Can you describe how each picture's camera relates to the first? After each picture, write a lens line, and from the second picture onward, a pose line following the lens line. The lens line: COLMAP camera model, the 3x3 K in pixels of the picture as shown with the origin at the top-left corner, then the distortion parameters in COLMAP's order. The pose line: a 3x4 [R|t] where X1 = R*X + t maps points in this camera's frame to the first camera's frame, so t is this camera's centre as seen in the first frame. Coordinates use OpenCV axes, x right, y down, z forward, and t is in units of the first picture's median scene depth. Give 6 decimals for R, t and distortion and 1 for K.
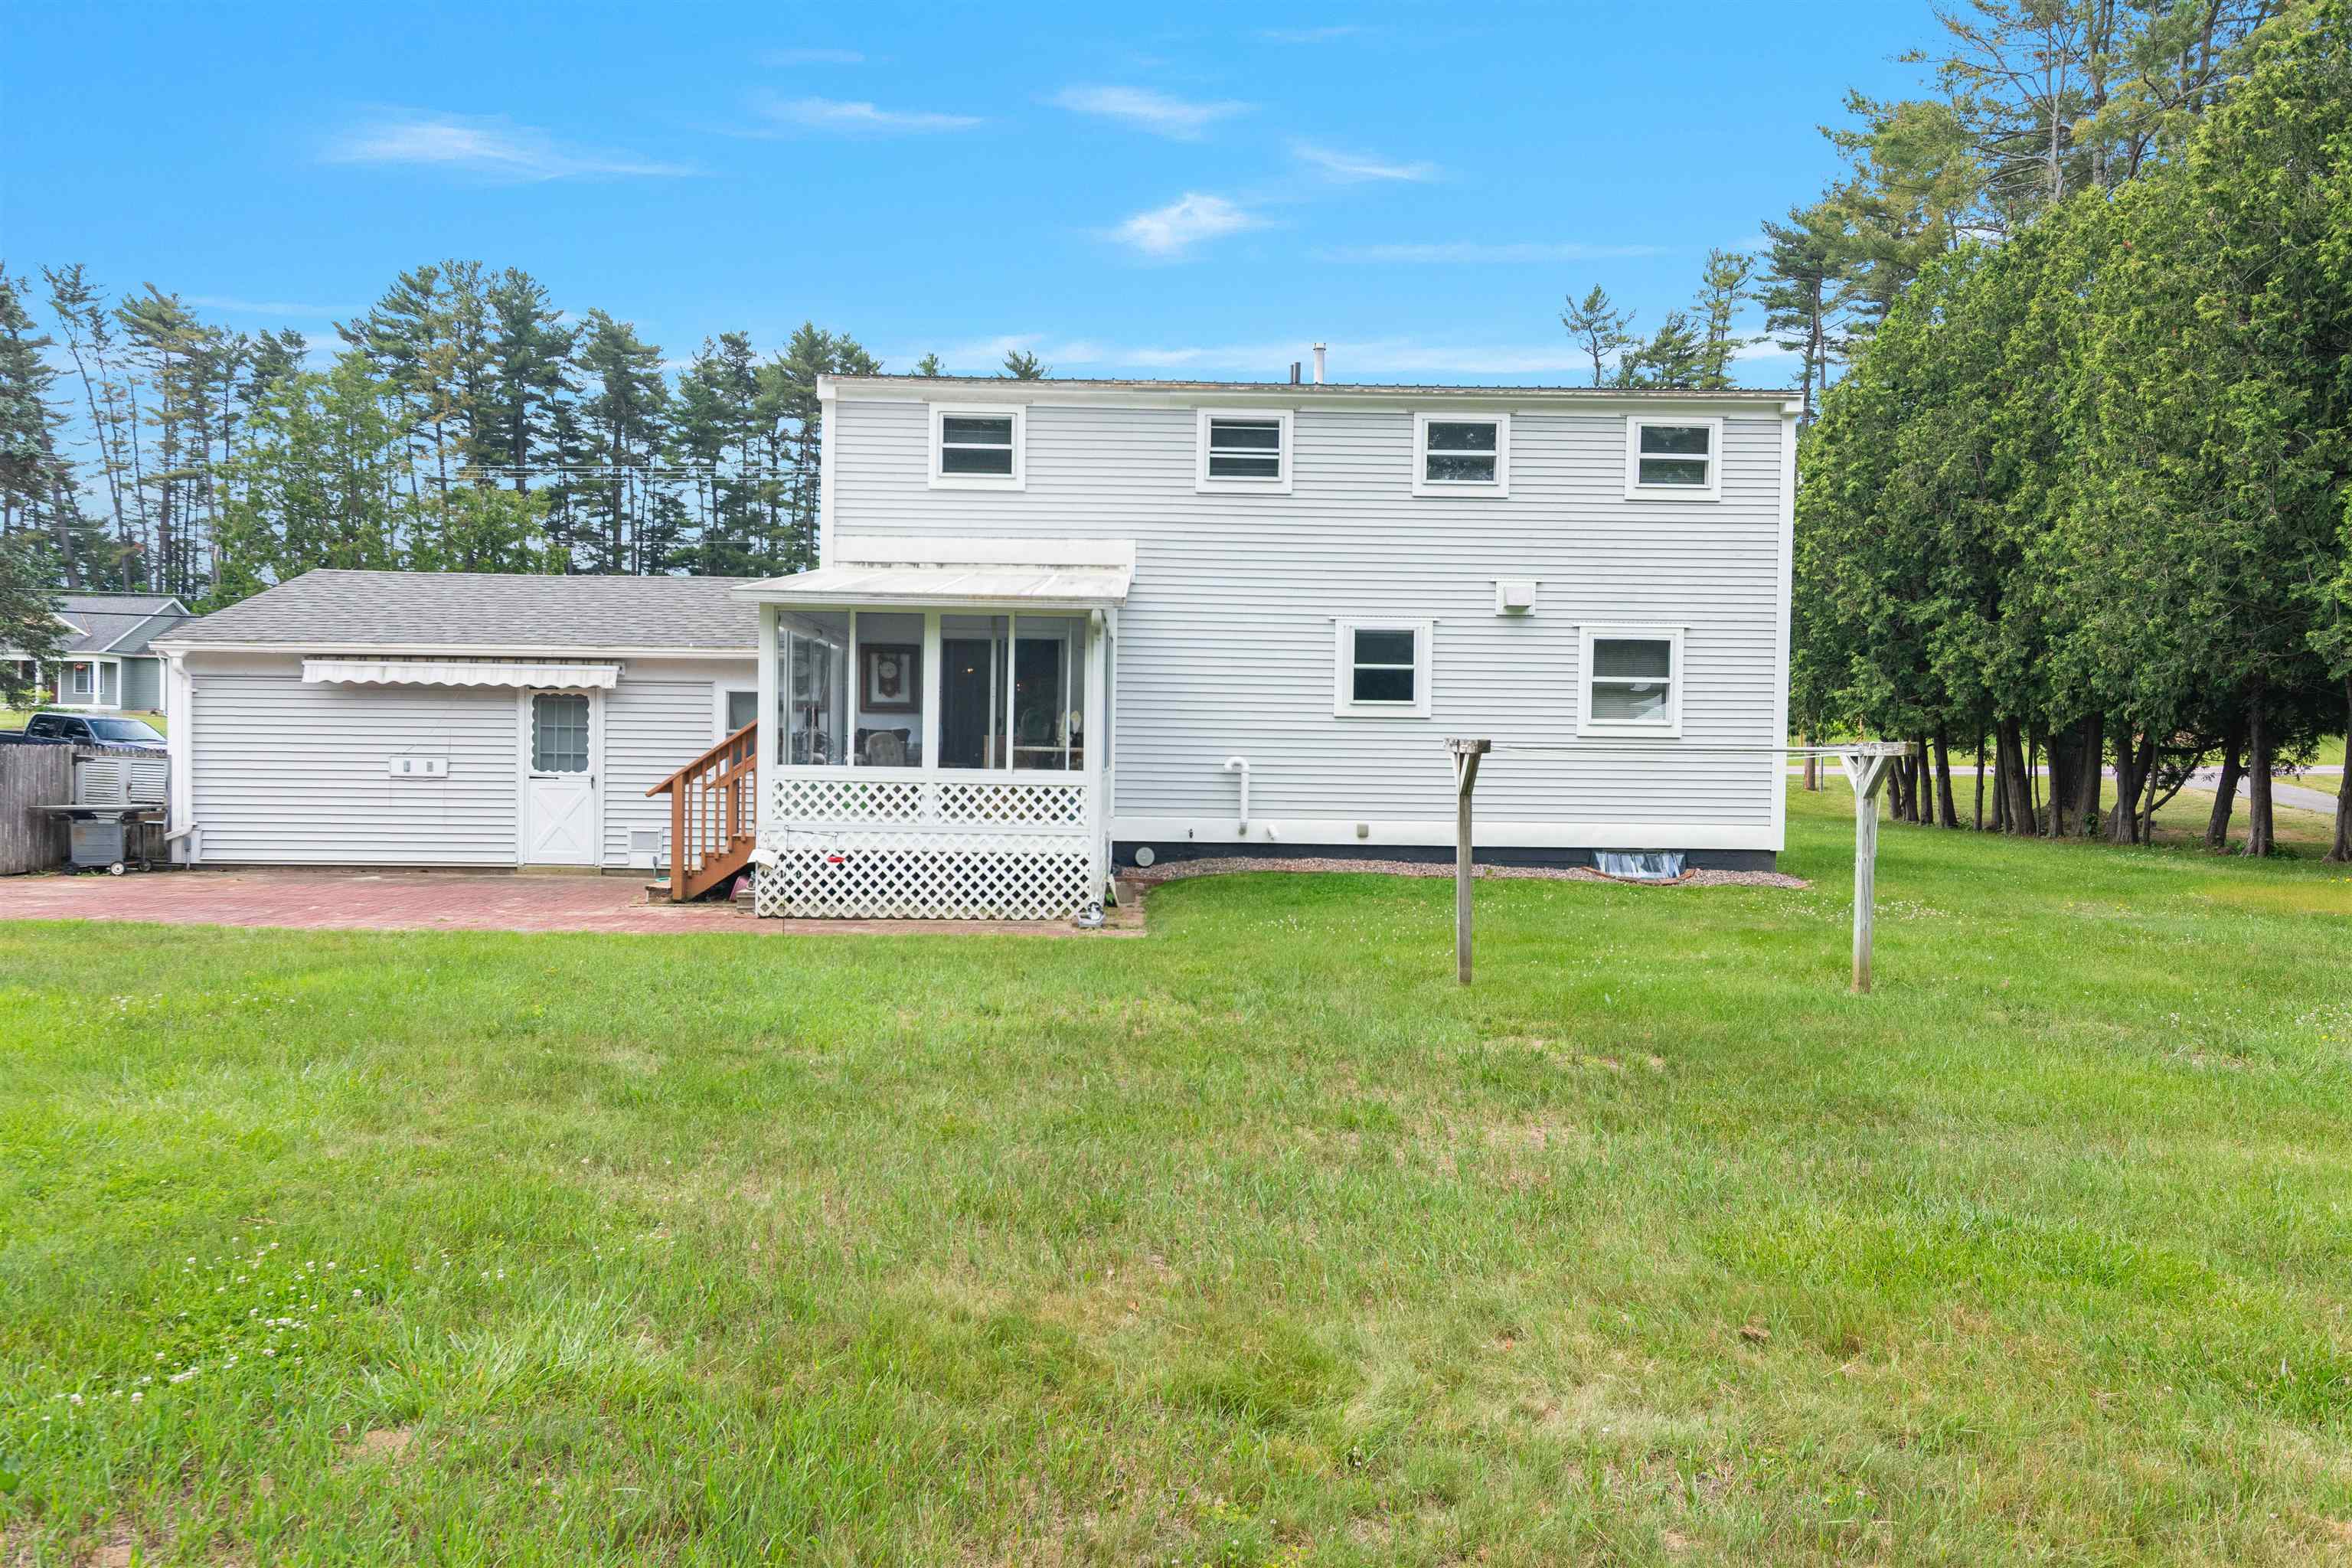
lens RADIAL K [[1506.7, 0, 1175.5], [0, 1506.7, 785.1], [0, 0, 1]] dist [0.005756, -0.005027]
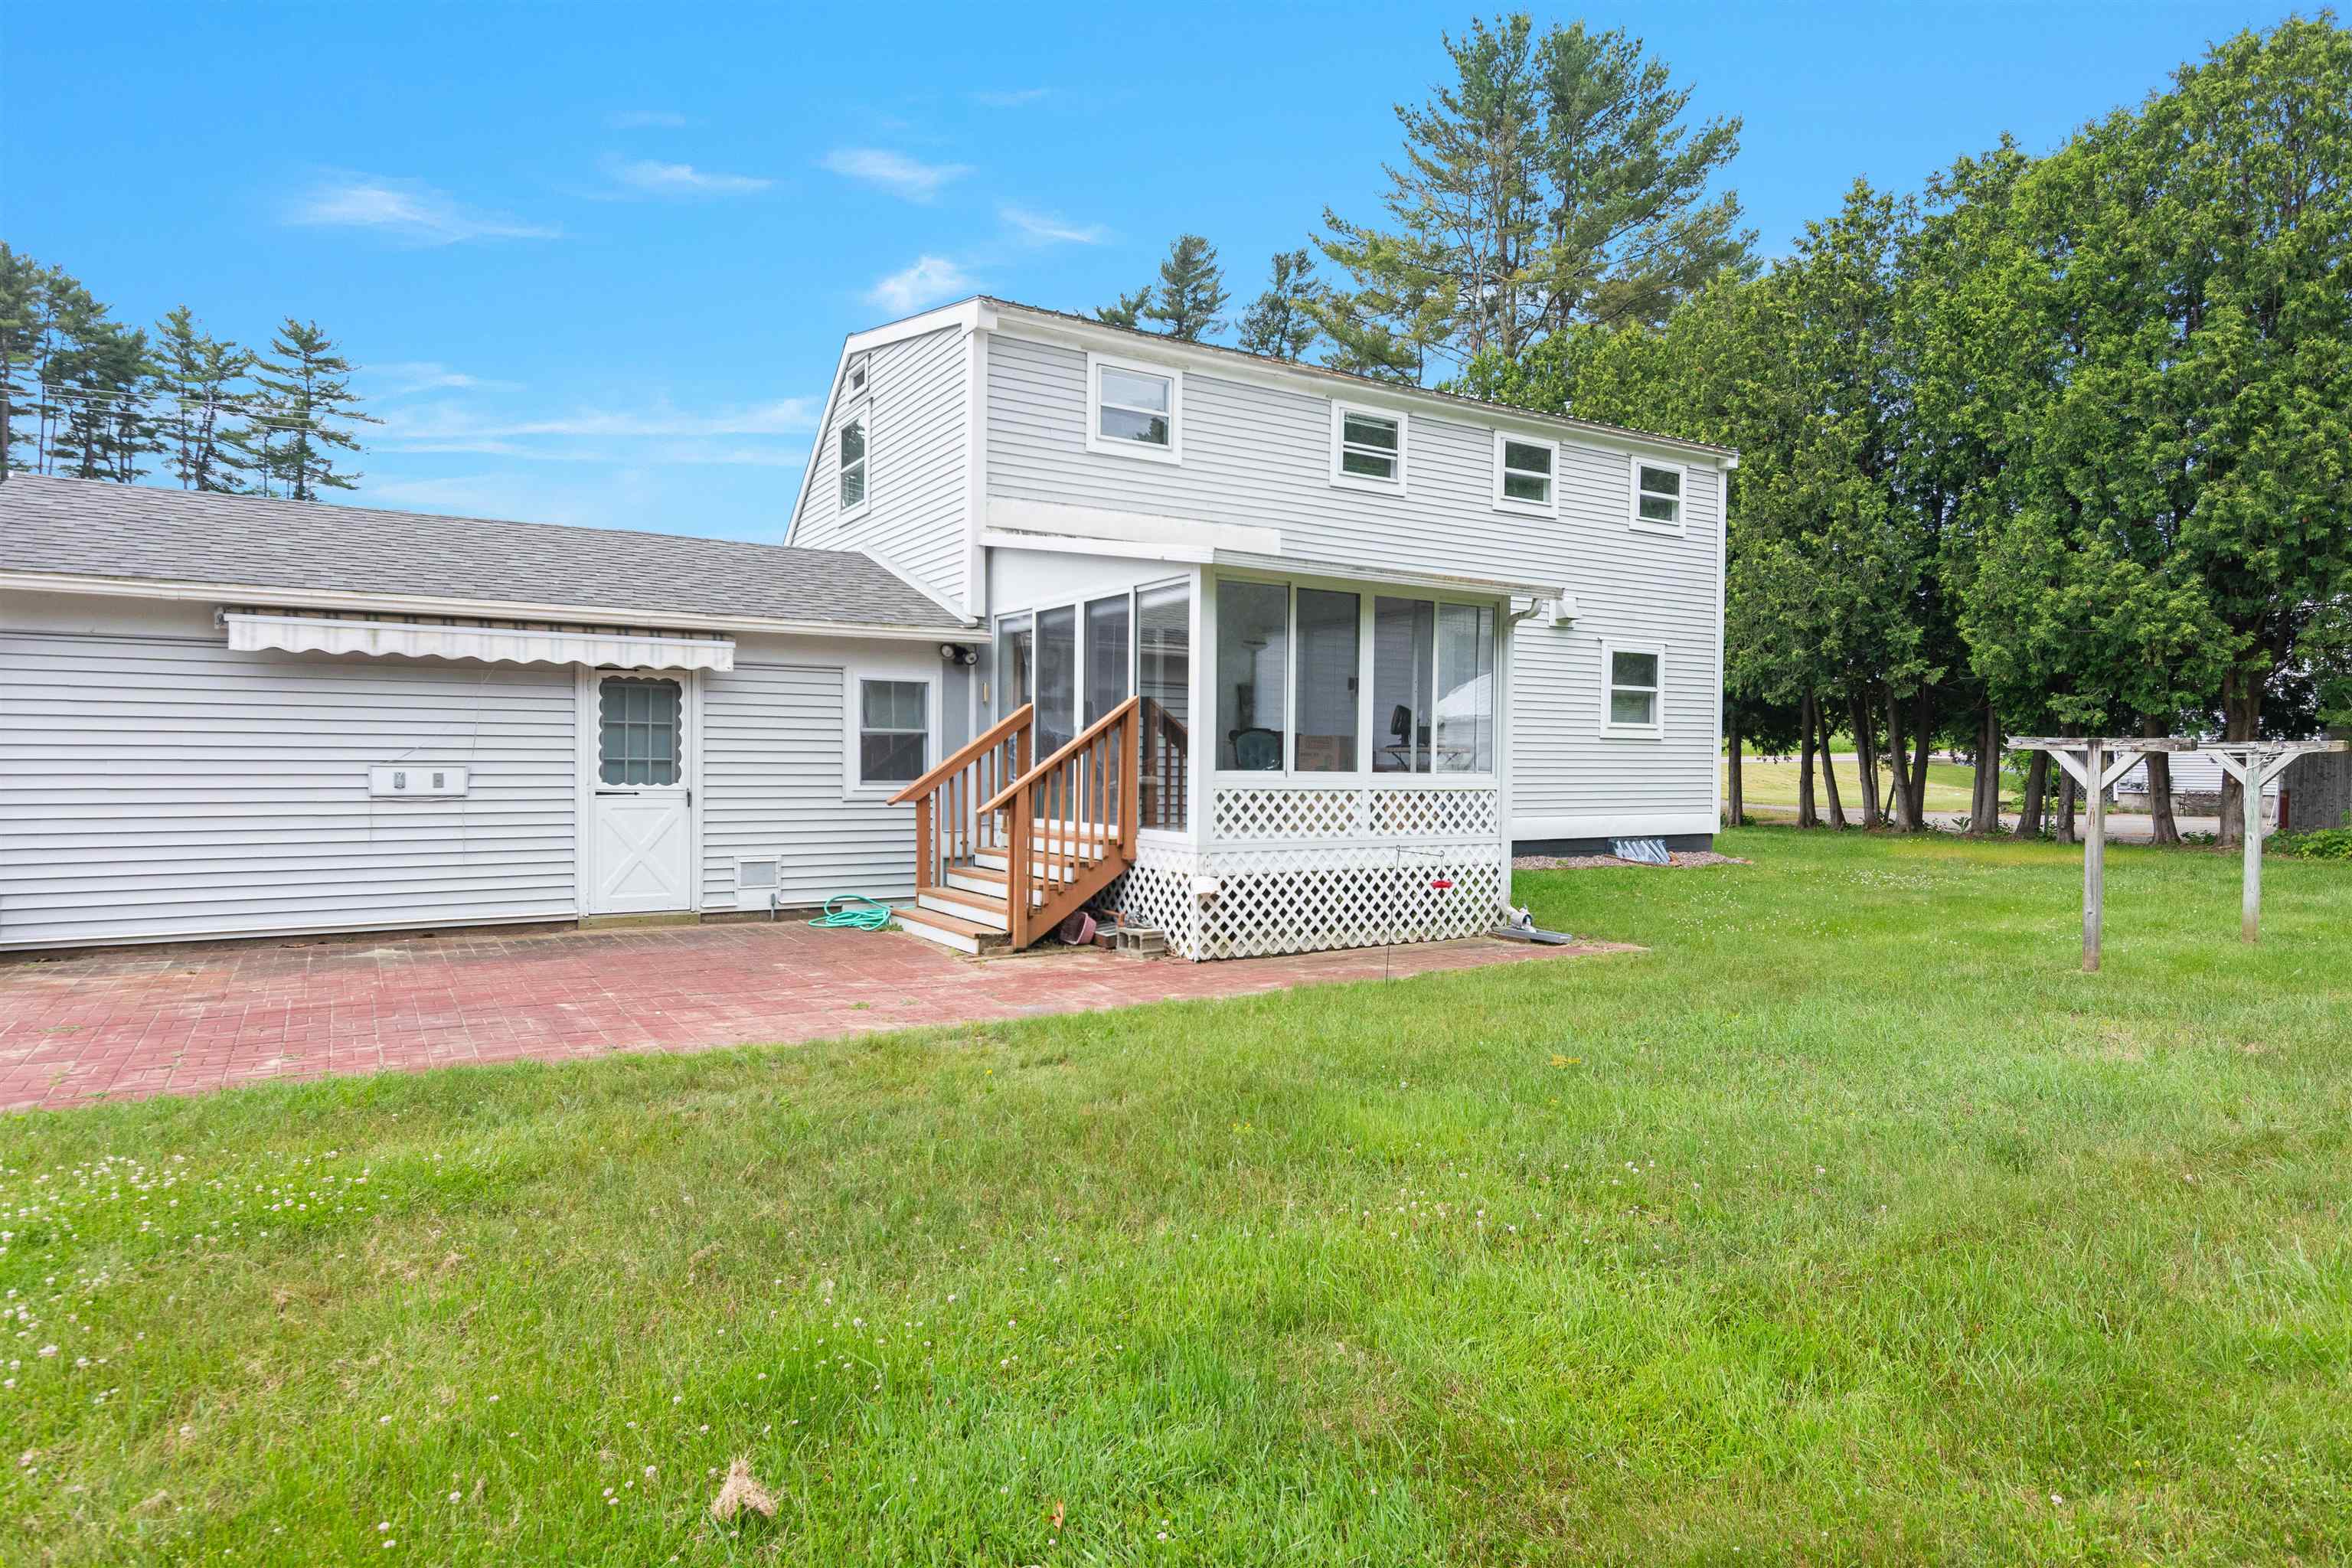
lens RADIAL K [[1327.6, 0, 1176.1], [0, 1327.6, 779.4], [0, 0, 1]] dist [-0.005322, 0.004802]
pose [[0.858411, -0.014623, 0.512754, -0.510996], [0.016295, 0.999866, 0.001236, -0.007925], [-0.512704, 0.007295, 0.858535, 0.317325]]
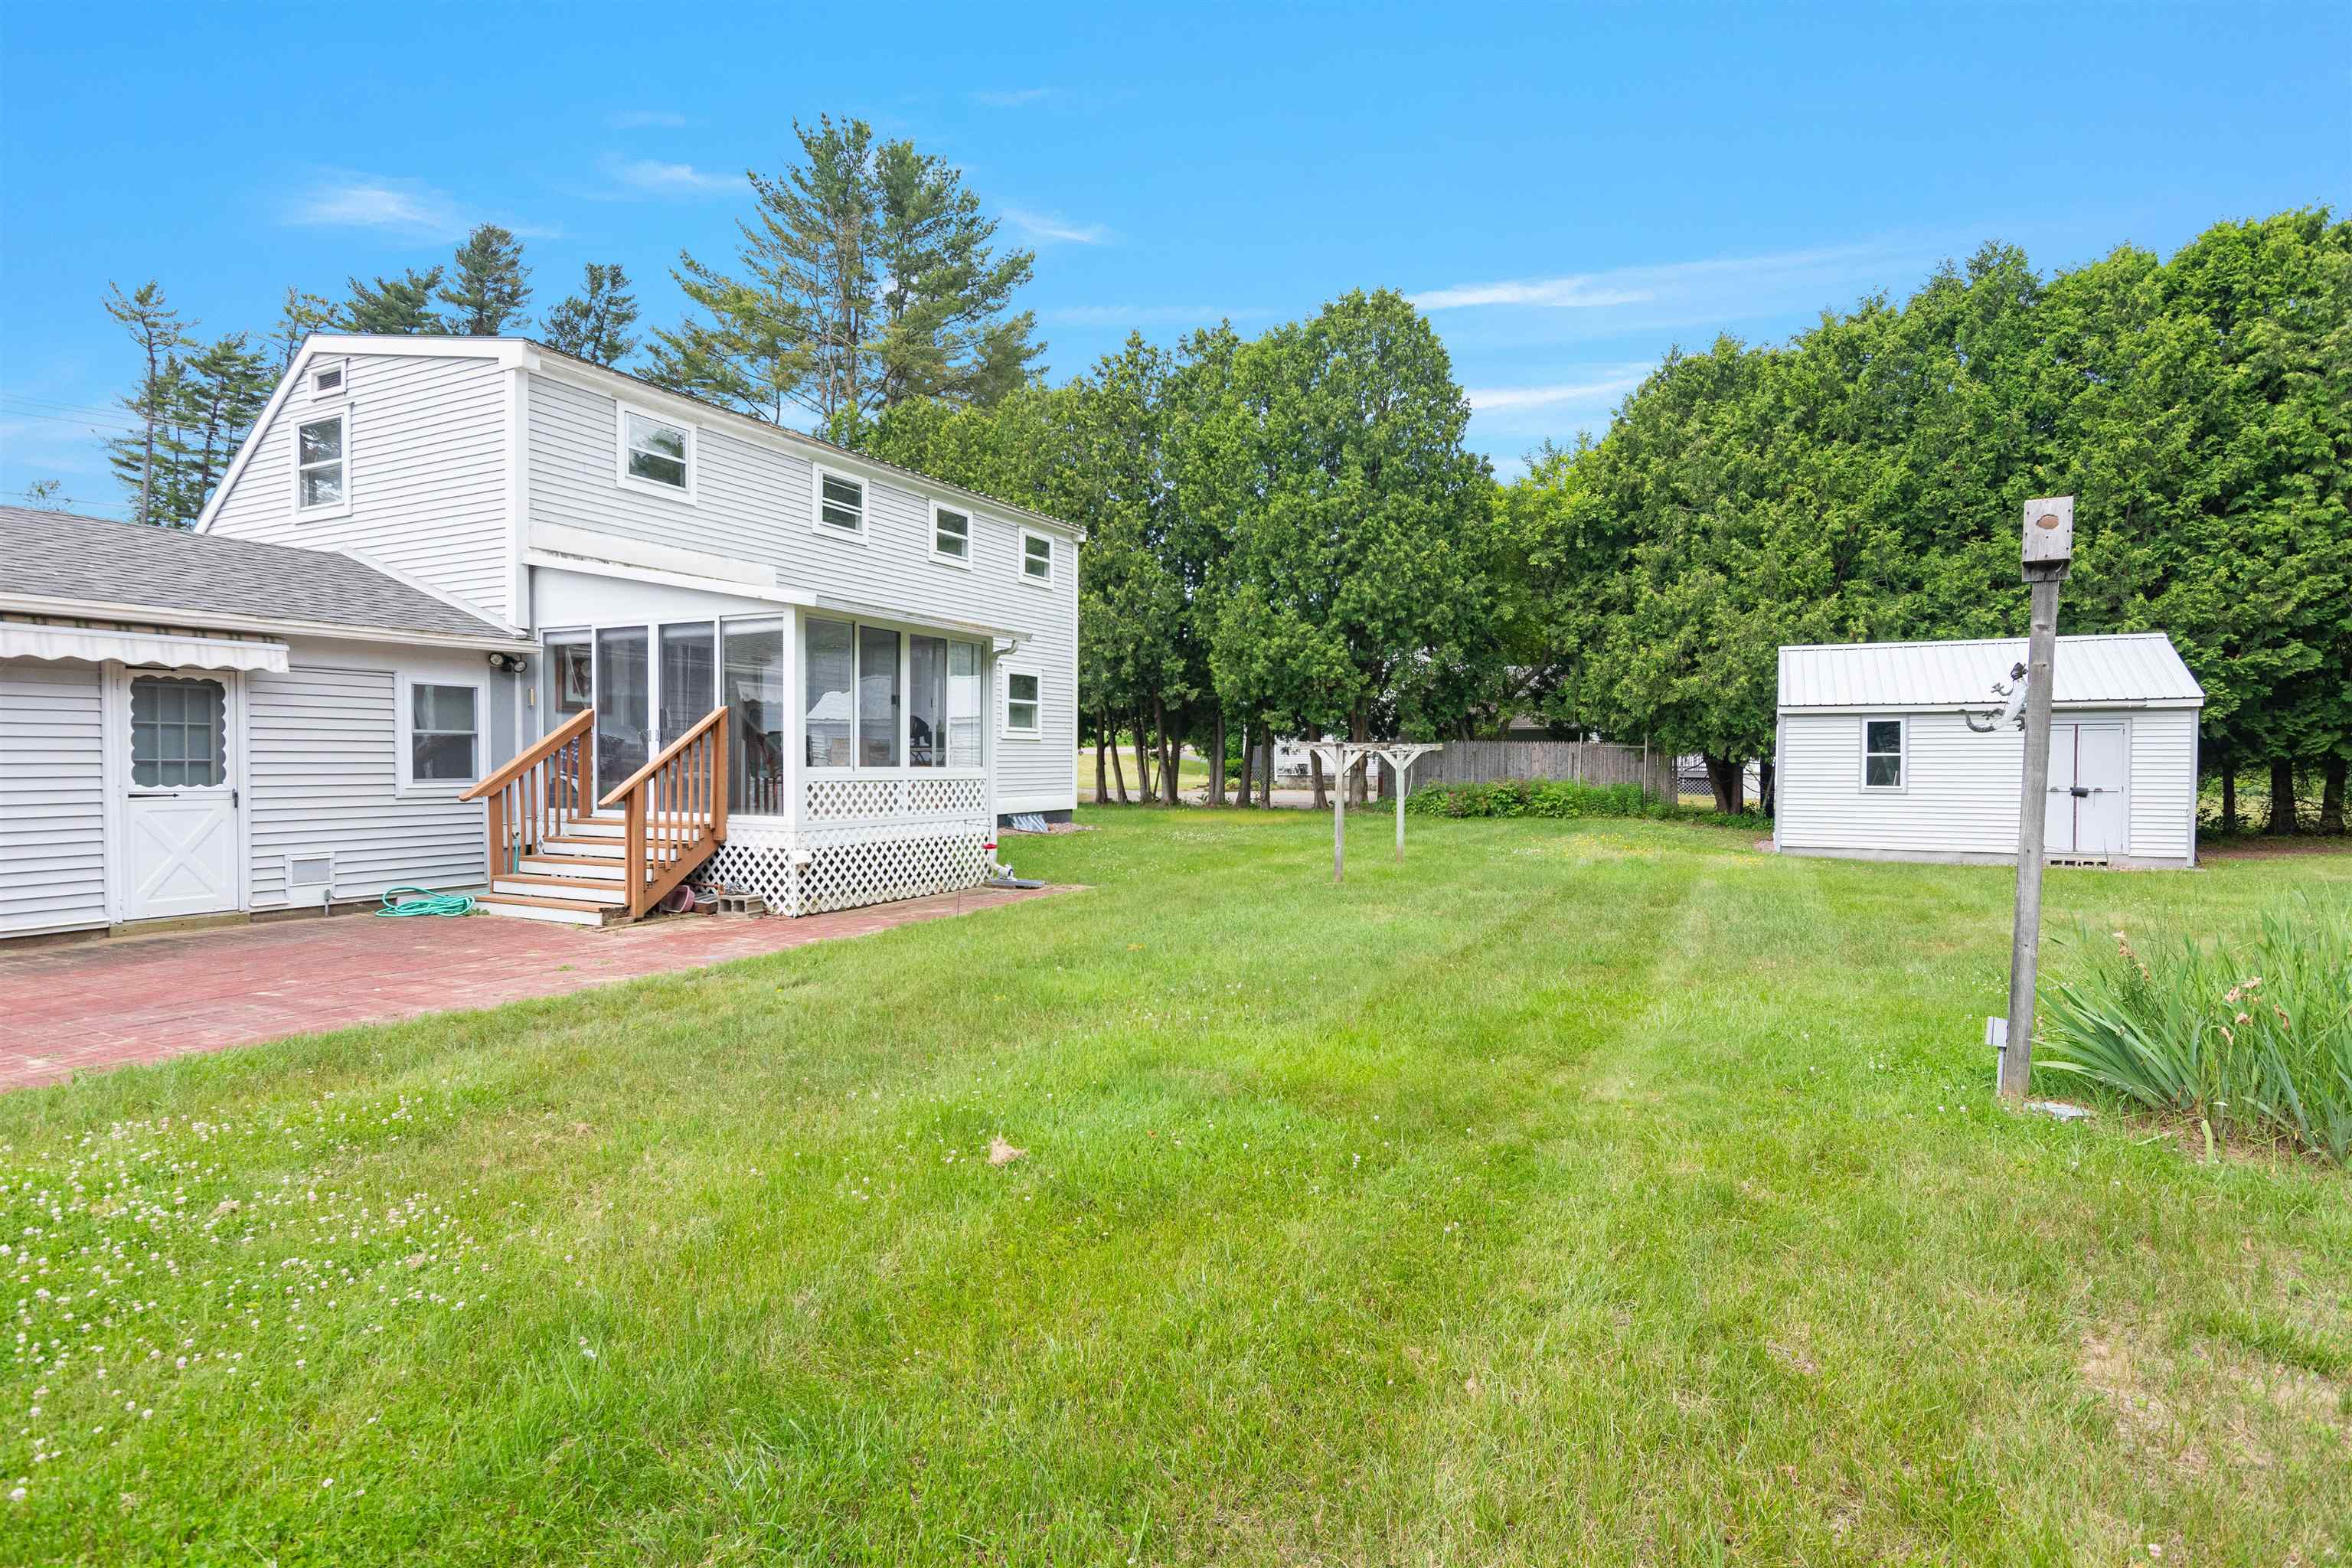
lens RADIAL K [[1175.6, 0, 1178.4], [0, 1175.6, 780.5], [0, 0, 1]] dist [-0.010338, 0.002842]
pose [[0.455641, -0.029803, 0.889665, -0.681235], [0.024088, 0.999486, 0.021145, -0.011843], [-0.889838, 0.011796, 0.456124, 0.323013]]
